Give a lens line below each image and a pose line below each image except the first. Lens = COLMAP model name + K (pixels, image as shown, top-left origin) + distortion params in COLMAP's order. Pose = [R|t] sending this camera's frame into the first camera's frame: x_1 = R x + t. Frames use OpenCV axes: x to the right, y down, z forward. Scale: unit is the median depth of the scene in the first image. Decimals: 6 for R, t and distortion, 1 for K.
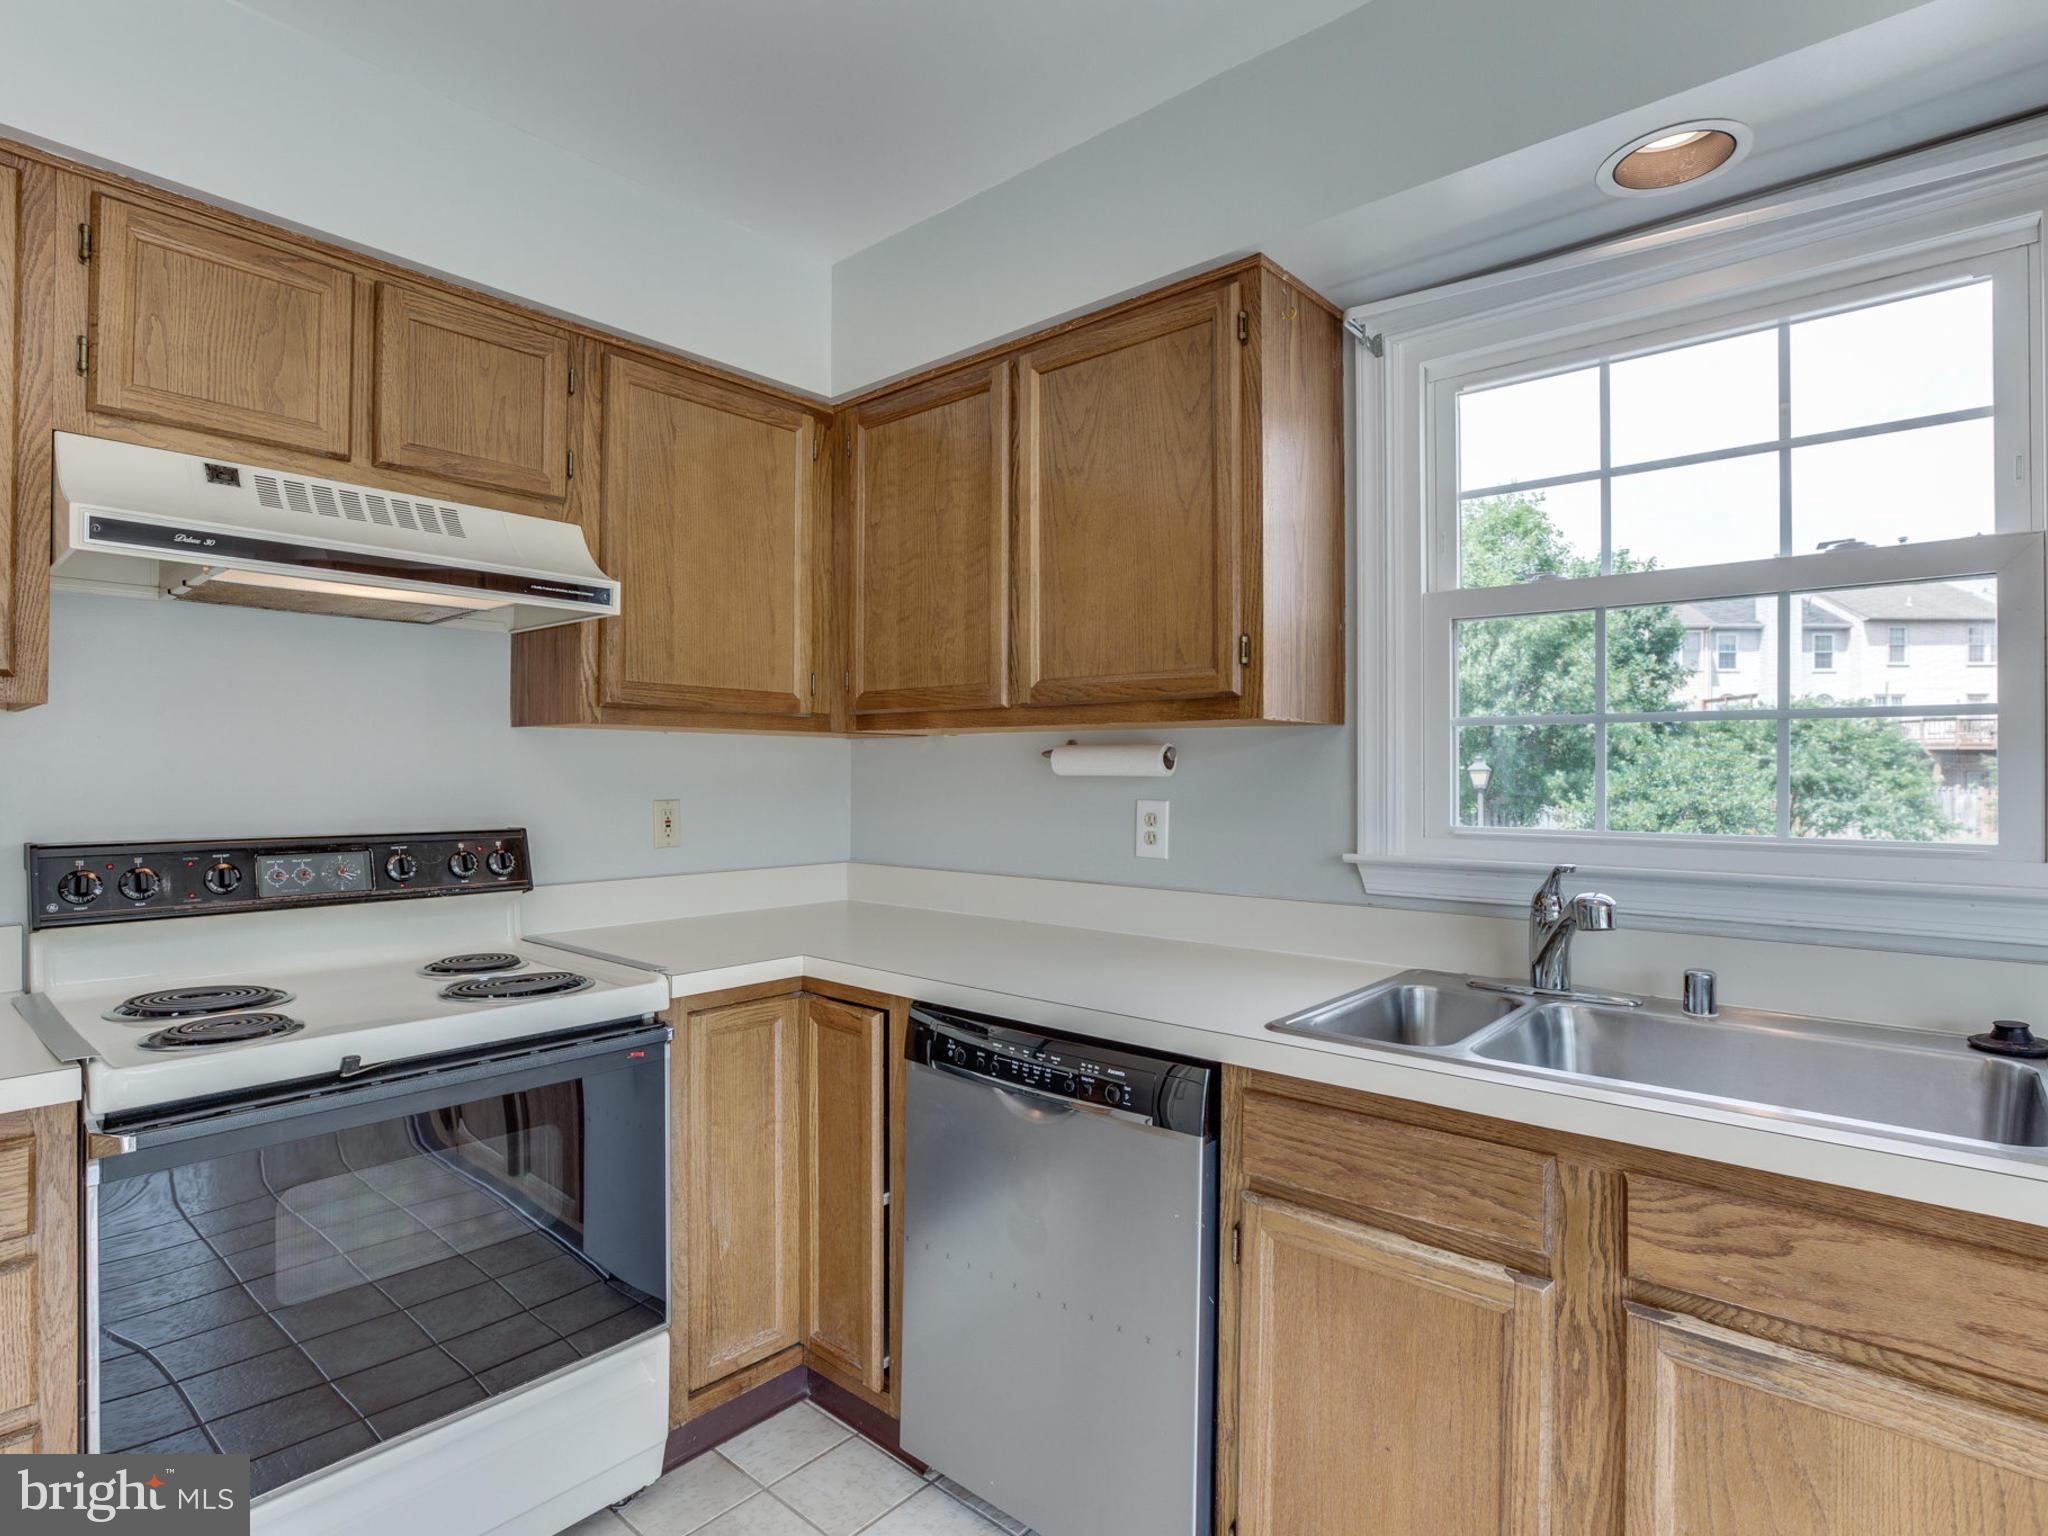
lens RADIAL K [[1064.1, 0, 1053.9], [0, 1064.1, 763.5], [0, 0, 1]] dist [-0.035476, 0.006737]
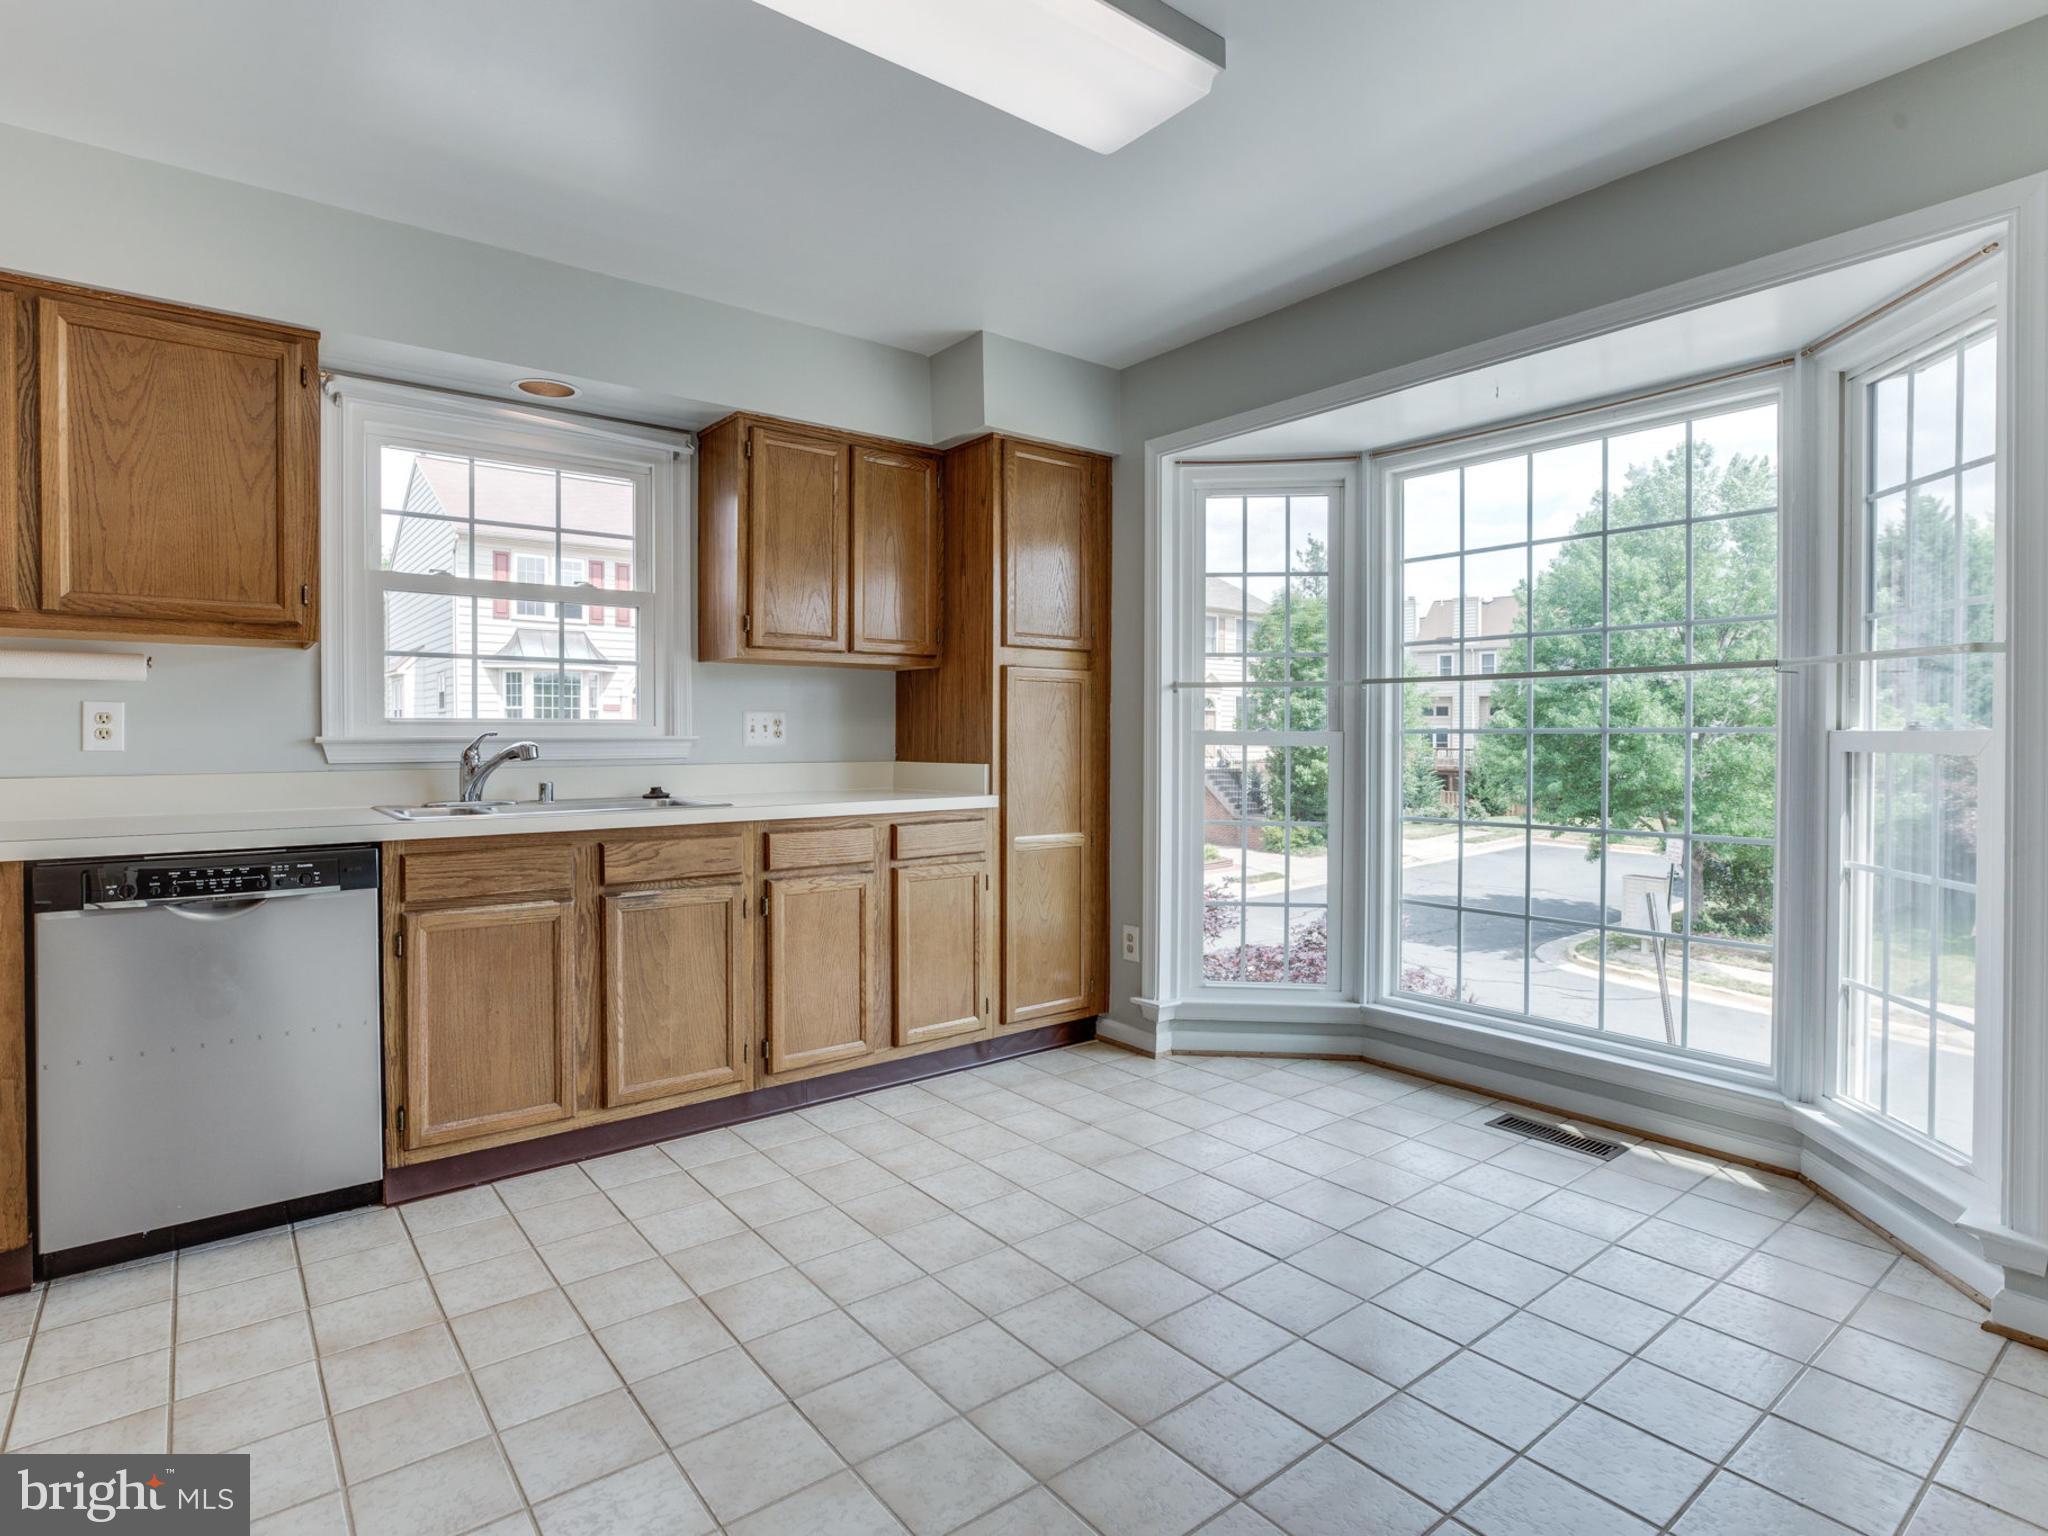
lens RADIAL K [[1064.1, 0, 1006.9], [0, 1064.1, 751.8], [0, 0, 1]] dist [-0.035476, 0.006737]
pose [[0.205304, -0.015831, 0.978570, -0.990789], [-0.007279, 0.999817, 0.017702, 0.075423], [-0.978671, -0.010757, 0.205152, -0.253074]]
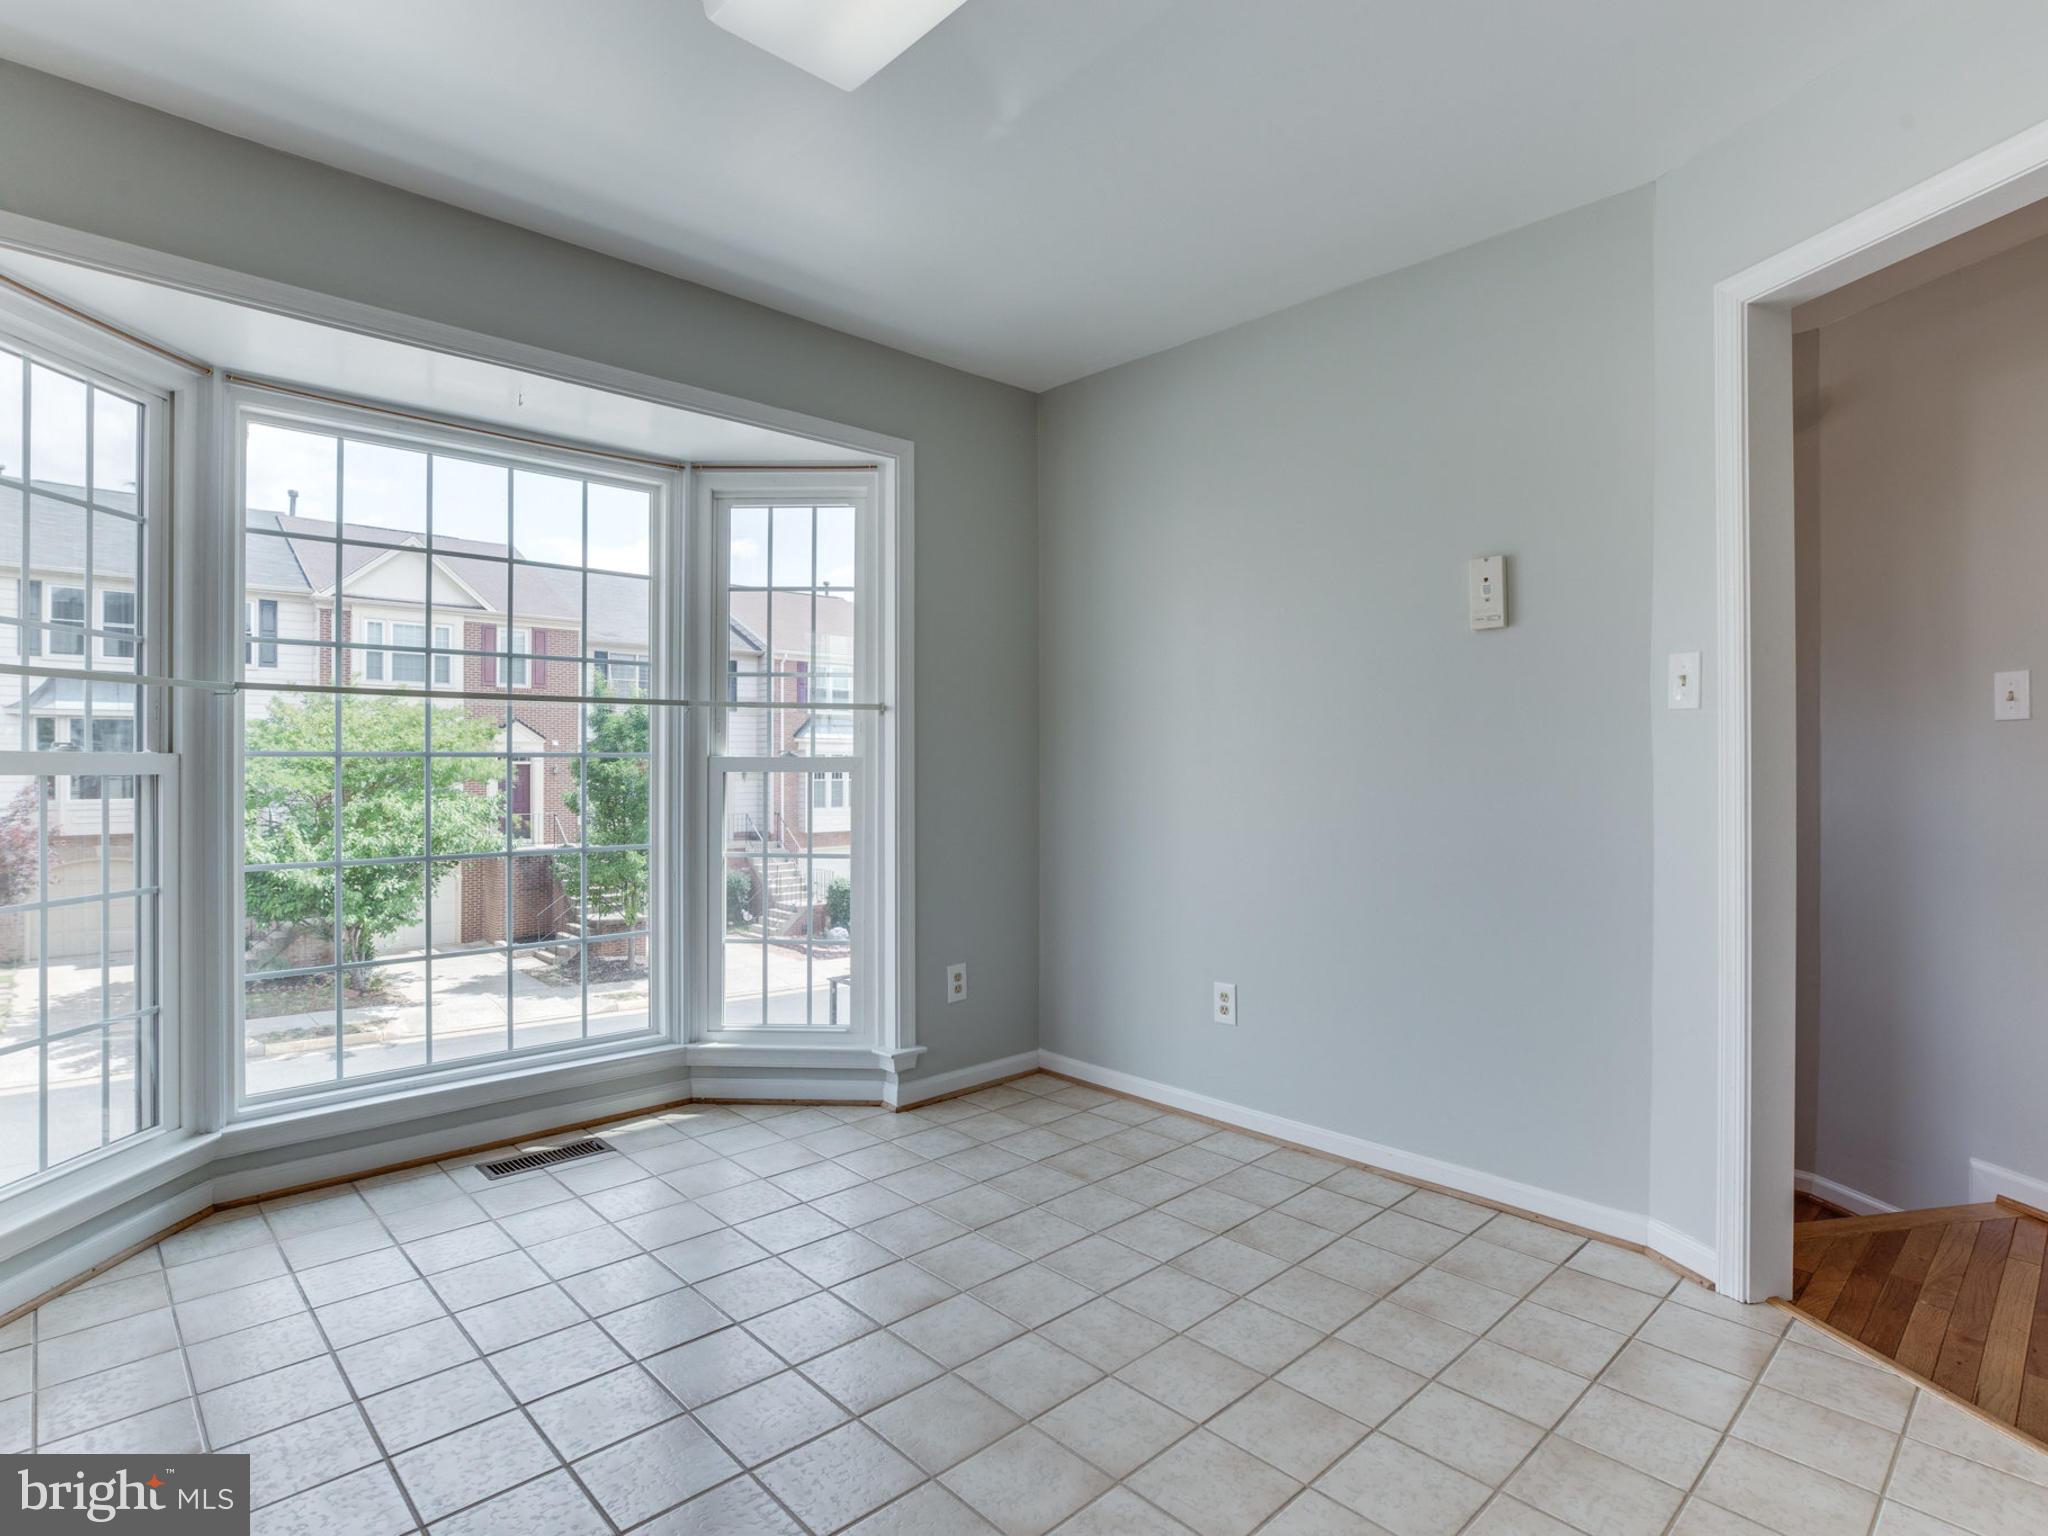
lens RADIAL K [[1064.1, 0, 1040.2], [0, 1064.1, 763.1], [0, 0, 1]] dist [-0.035476, 0.006737]
pose [[-0.996105, -0.002737, 0.088133, -0.186725], [-0.003174, 0.999983, -0.004823, 0.083116], [-0.088118, -0.005084, -0.996097, 0.755055]]
